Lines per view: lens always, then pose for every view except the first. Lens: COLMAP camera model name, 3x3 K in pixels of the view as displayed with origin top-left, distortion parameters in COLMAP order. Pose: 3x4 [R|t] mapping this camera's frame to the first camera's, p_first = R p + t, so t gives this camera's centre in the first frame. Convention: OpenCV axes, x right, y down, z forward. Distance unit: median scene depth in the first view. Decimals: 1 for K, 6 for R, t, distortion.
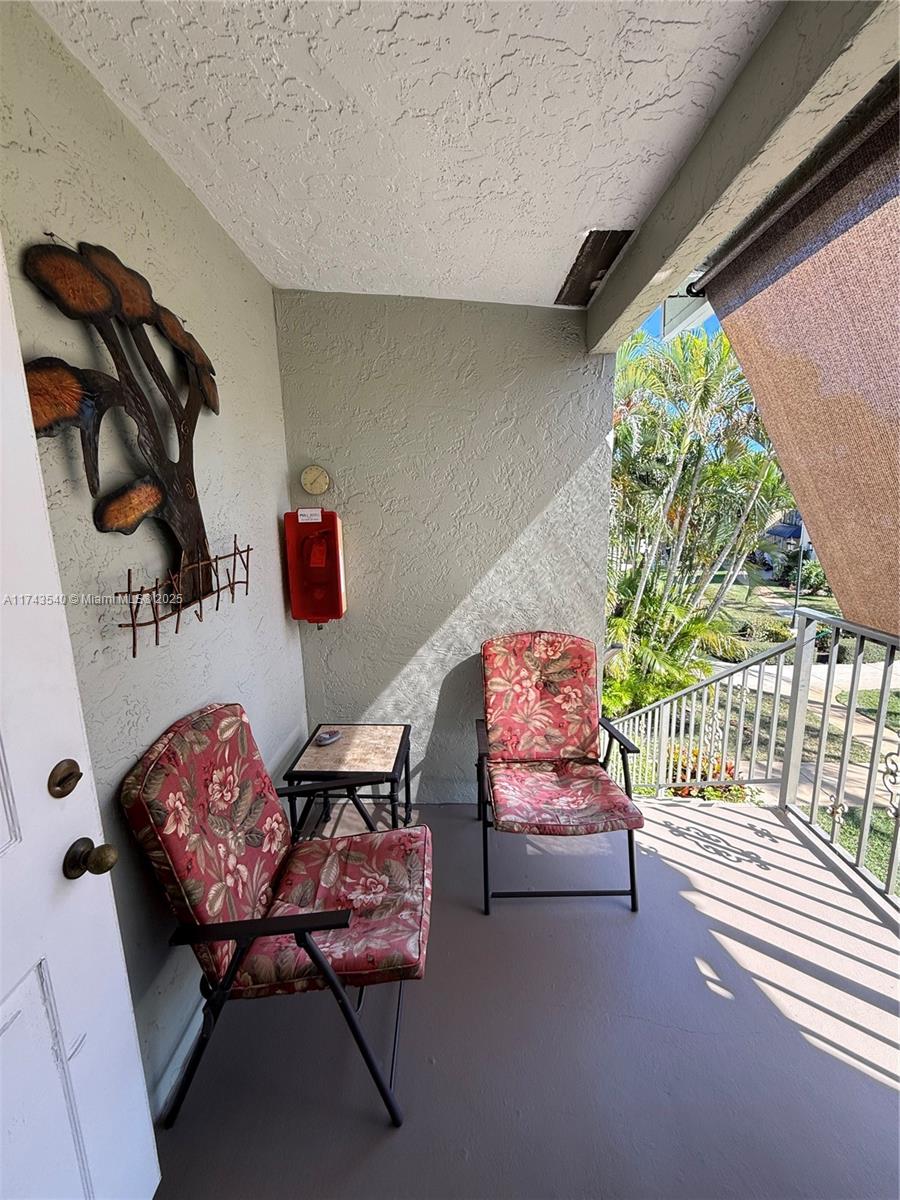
lens RADIAL K [[478.4, 0, 449.7], [0, 478.4, 599.8], [0, 0, 1]] dist [0.000266, -0.000124]
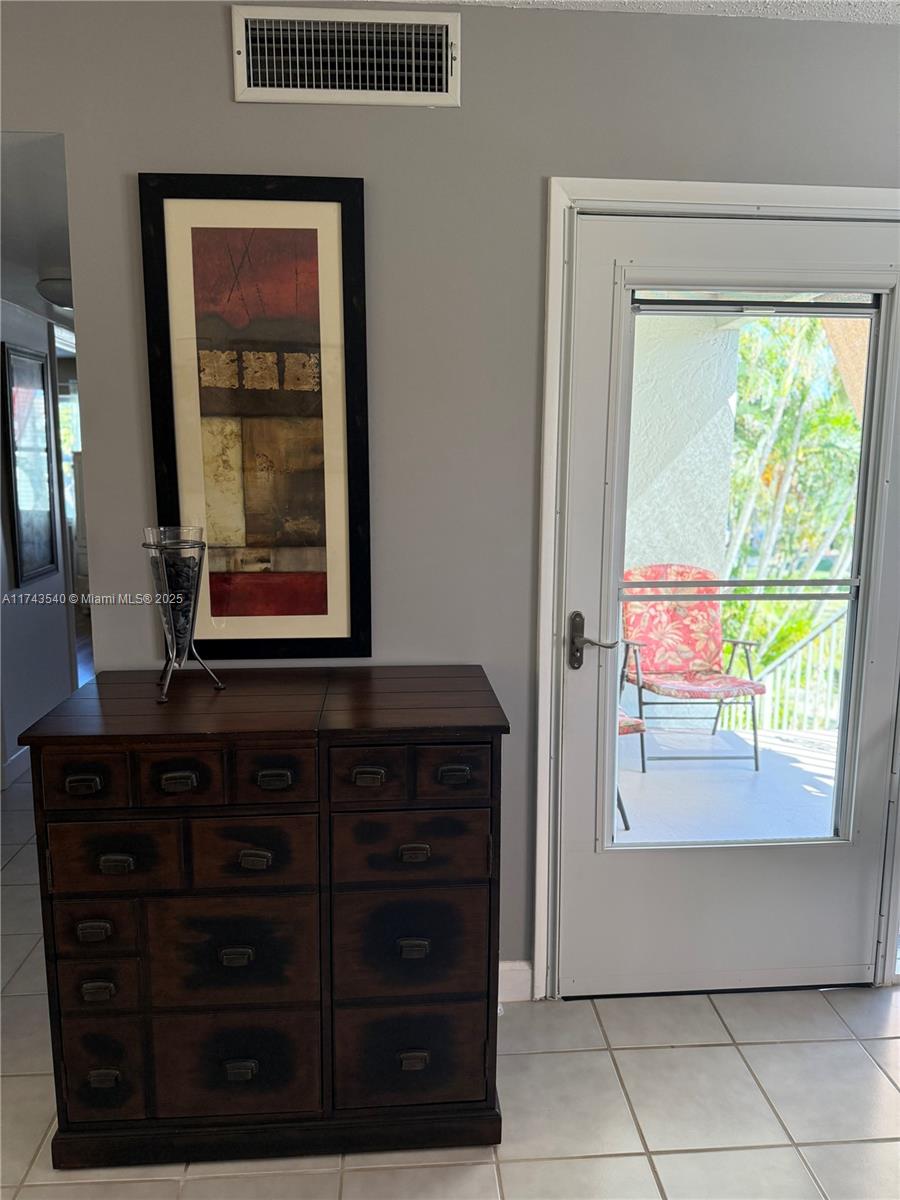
lens RADIAL K [[849.8, 0, 450.4], [0, 849.8, 595.6], [0, 0, 1]] dist [0.077829, -0.000637]
pose [[0.995262, 0.016318, 0.095845, -0.545913], [-0.013104, 0.999334, -0.034066, 0.224708], [-0.096337, 0.032649, 0.994813, -1.014762]]
